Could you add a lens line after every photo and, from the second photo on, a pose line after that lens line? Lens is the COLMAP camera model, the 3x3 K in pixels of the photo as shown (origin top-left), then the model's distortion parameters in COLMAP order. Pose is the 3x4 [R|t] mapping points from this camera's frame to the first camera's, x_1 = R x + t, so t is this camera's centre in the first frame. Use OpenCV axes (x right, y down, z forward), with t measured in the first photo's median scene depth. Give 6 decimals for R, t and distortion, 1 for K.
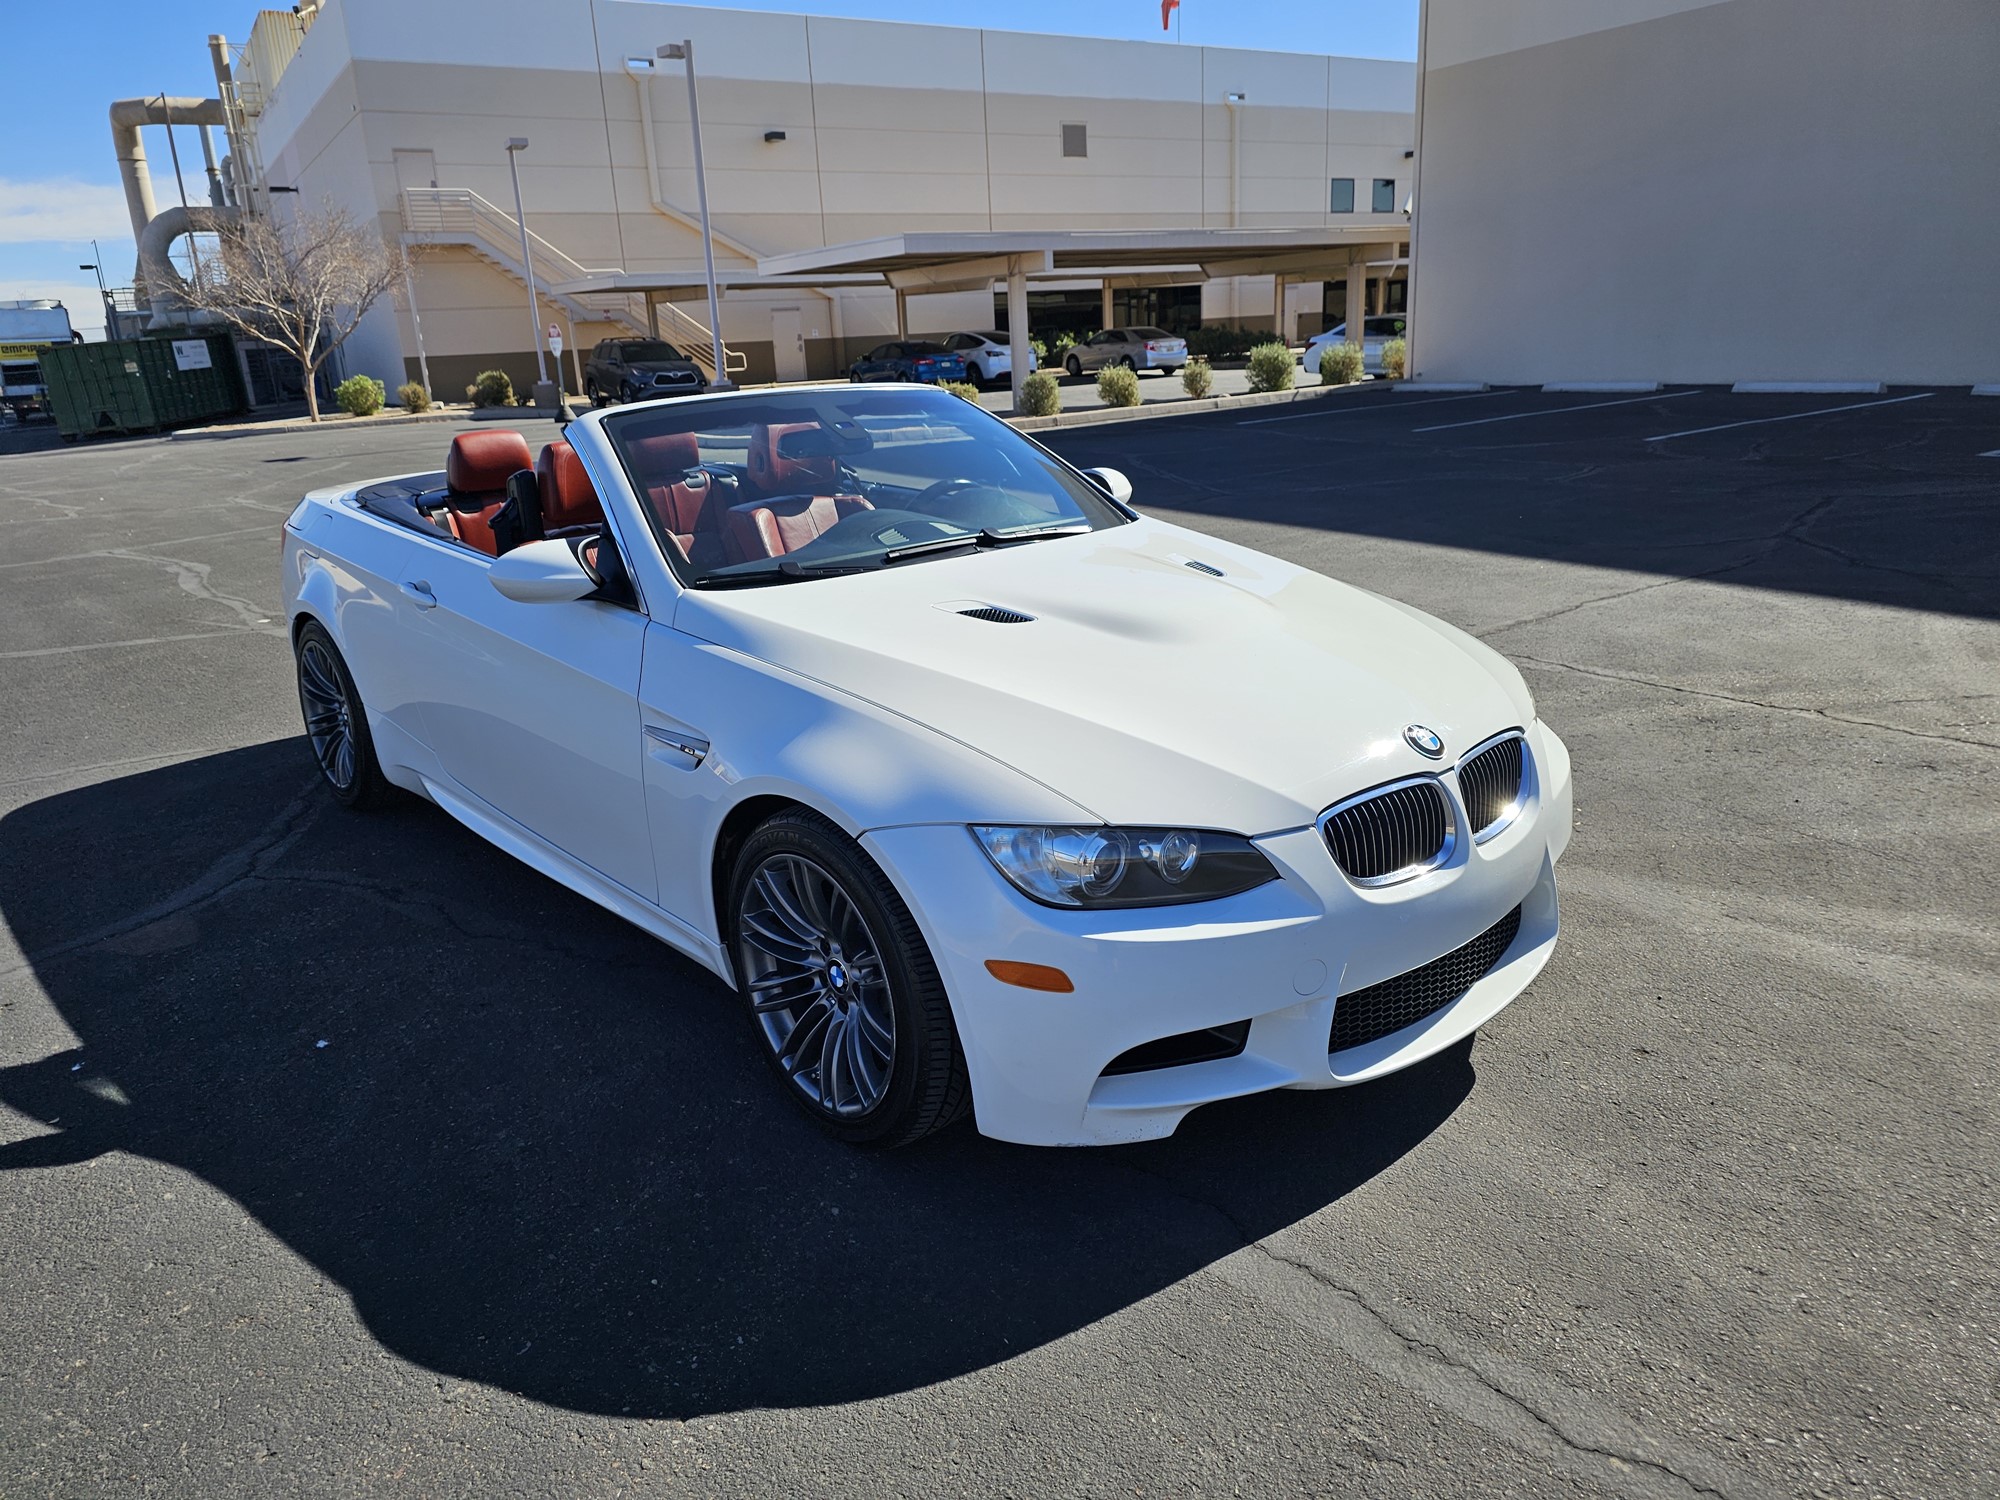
lens RADIAL K [[1352.5, 0, 994.1], [0, 1352.5, 745.2], [0, 0, 1]] dist [0.060830, -0.067728]
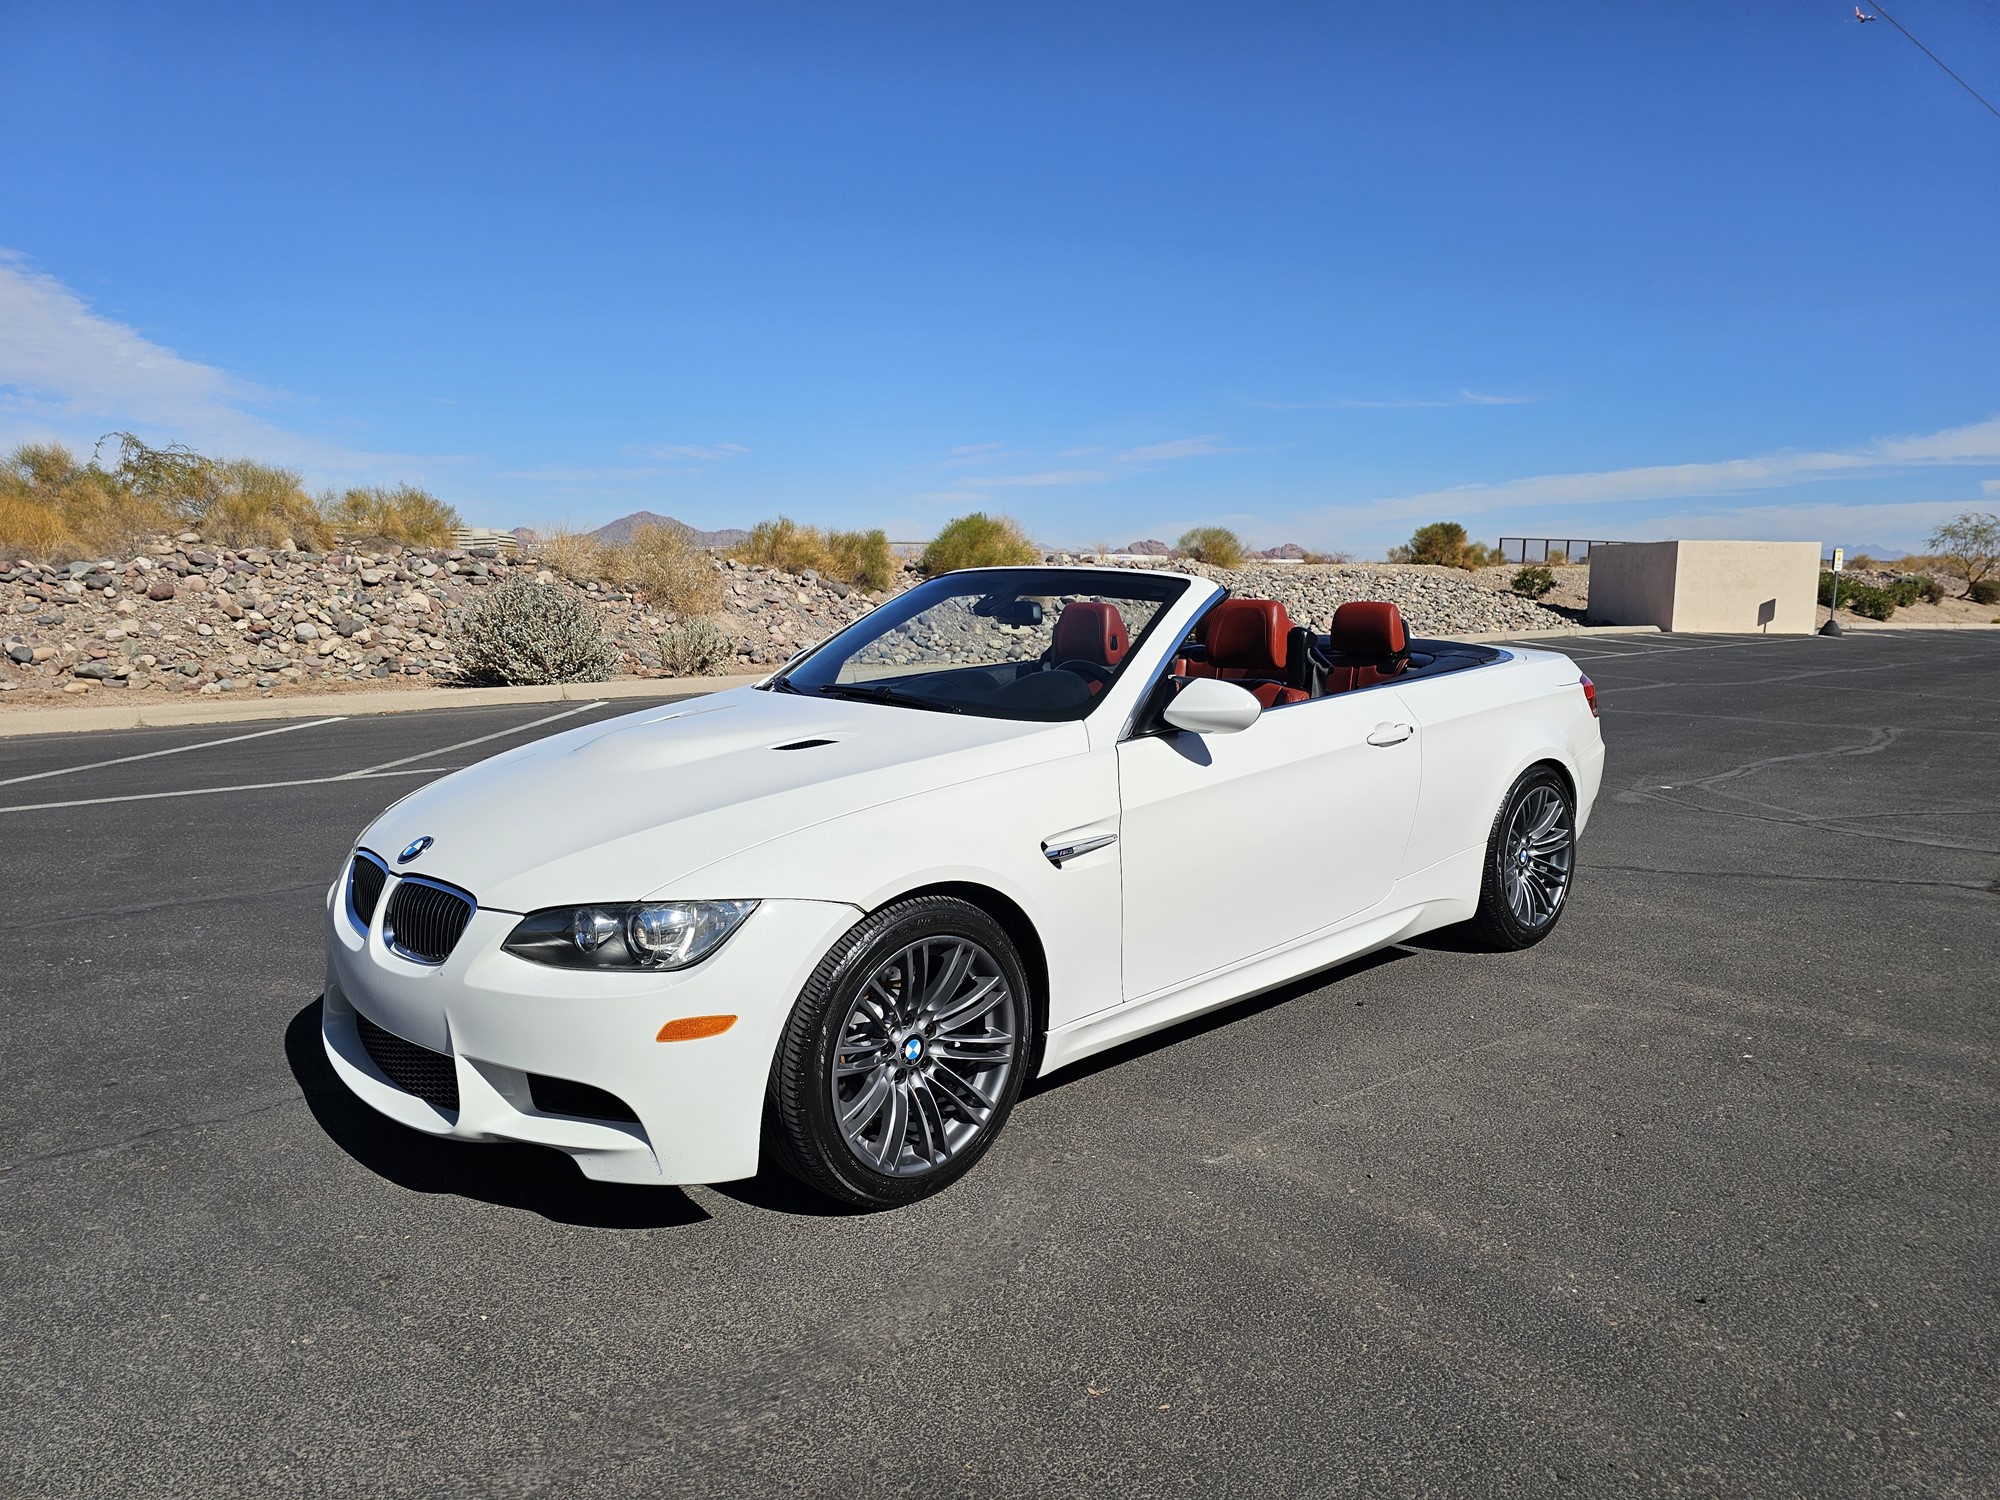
lens RADIAL K [[1349.1, 0, 1013.5], [0, 1349.1, 753.1], [0, 0, 1]] dist [0.071514, -0.080826]
pose [[0.038675, 0.179460, -0.983005, 0.119114], [-0.296707, 0.941436, 0.160198, -0.034269], [0.954185, 0.285469, 0.089658, 0.108740]]
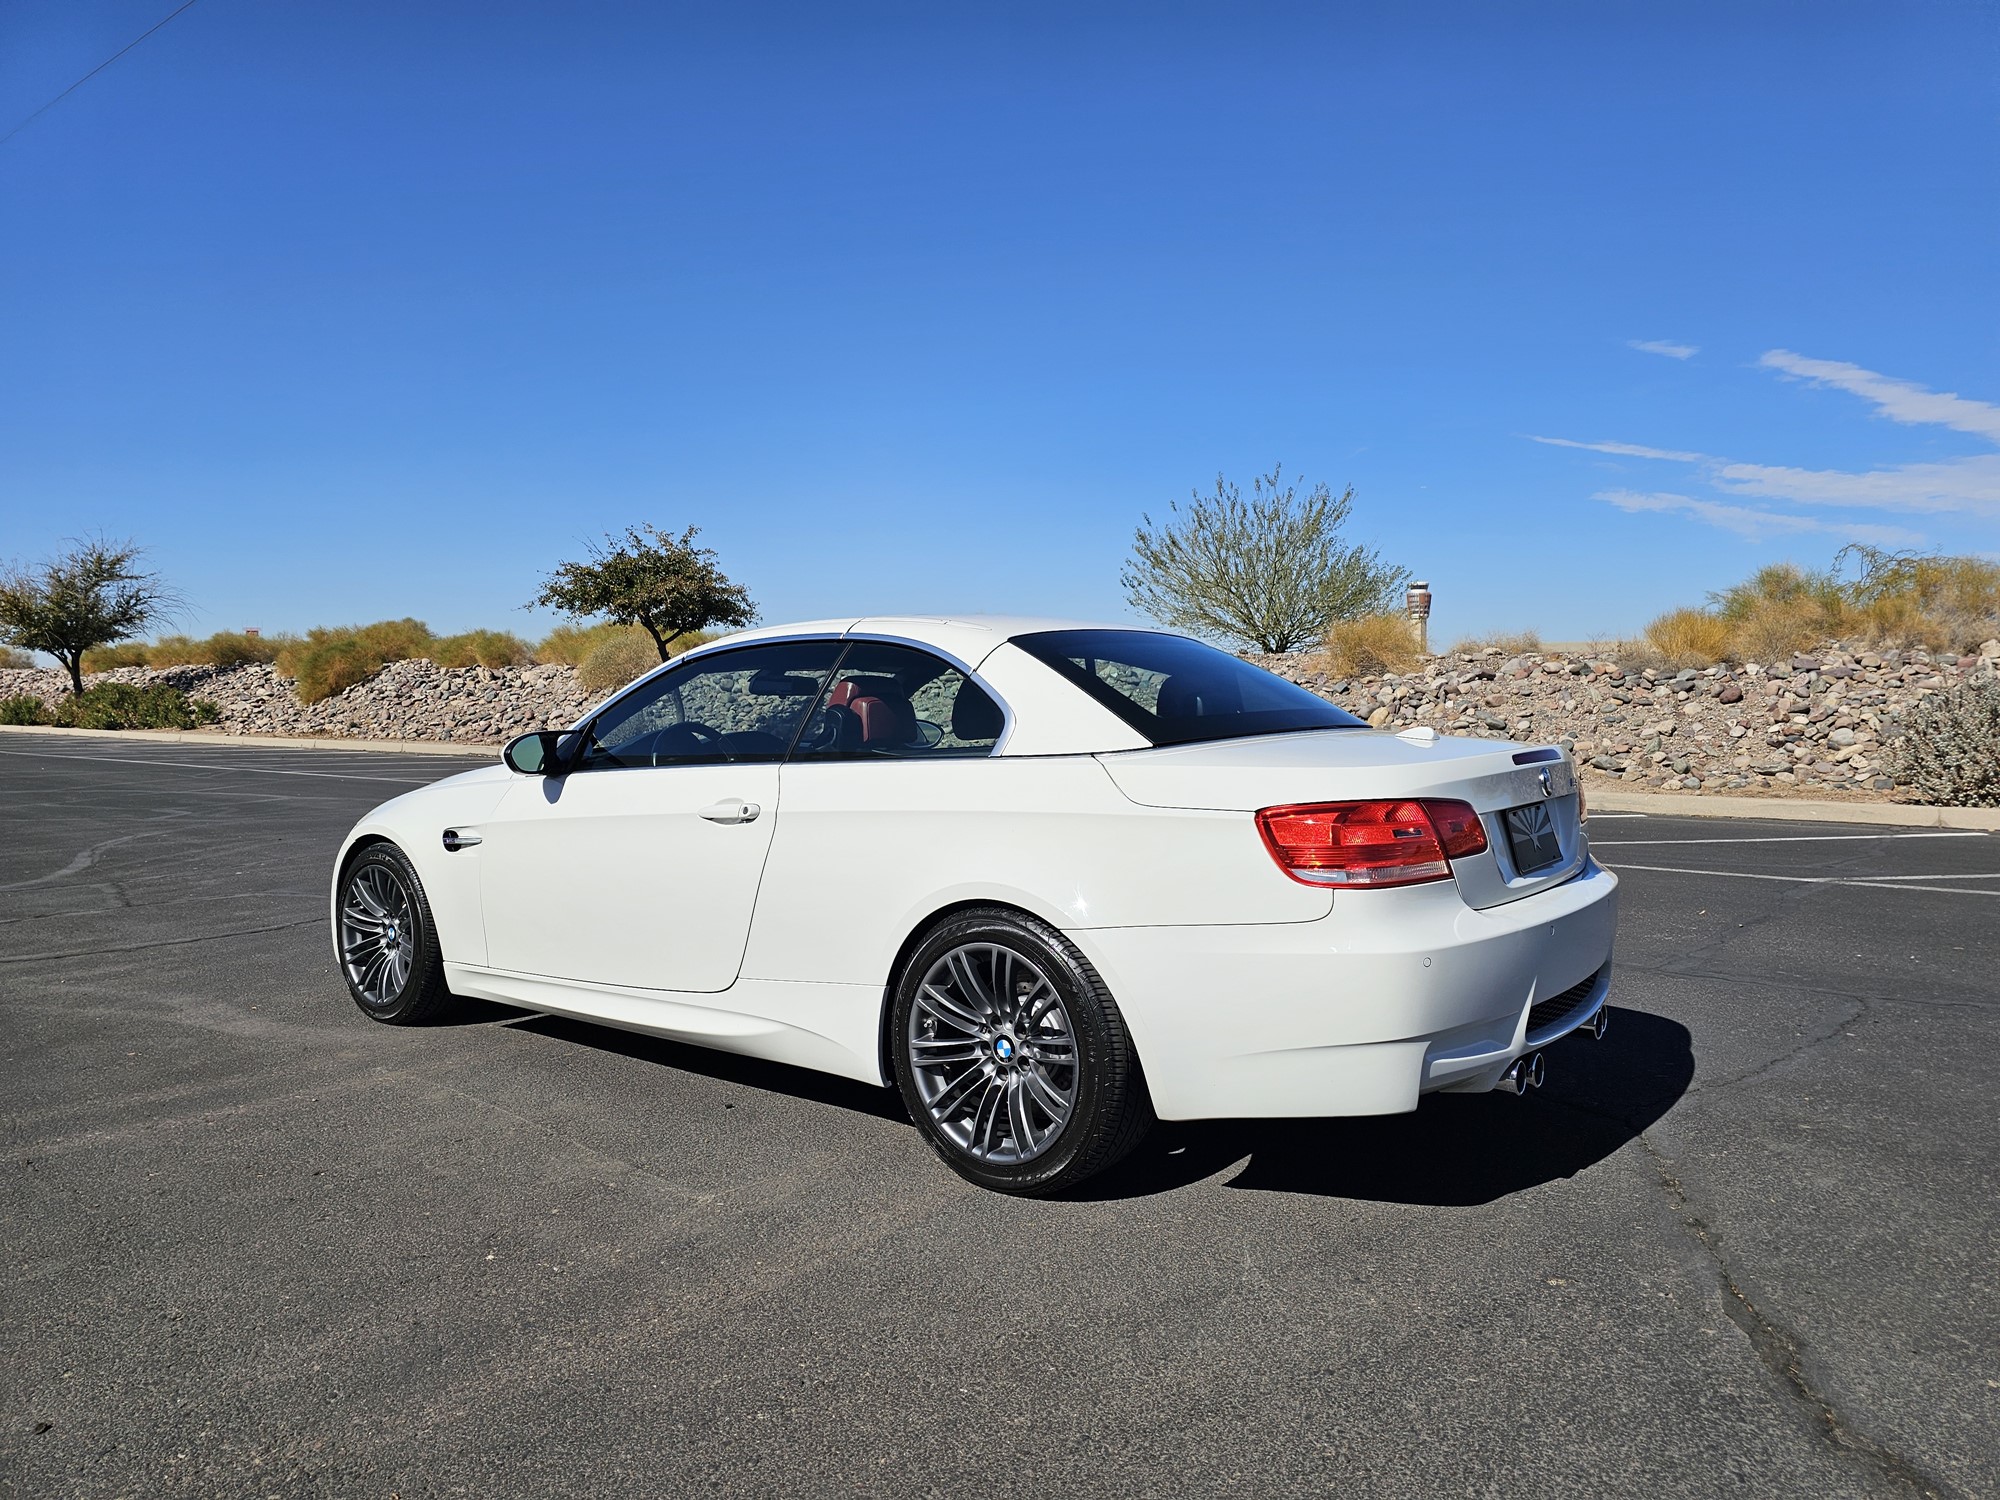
lens RADIAL K [[1352.5, 0, 994.1], [0, 1352.5, 745.2], [0, 0, 1]] dist [0.060830, -0.067728]
pose [[-0.983570, 0.061244, -0.169820, -0.011417], [0.001350, 0.943163, 0.332327, -0.071278], [0.180521, 0.326637, -0.927750, 0.268171]]
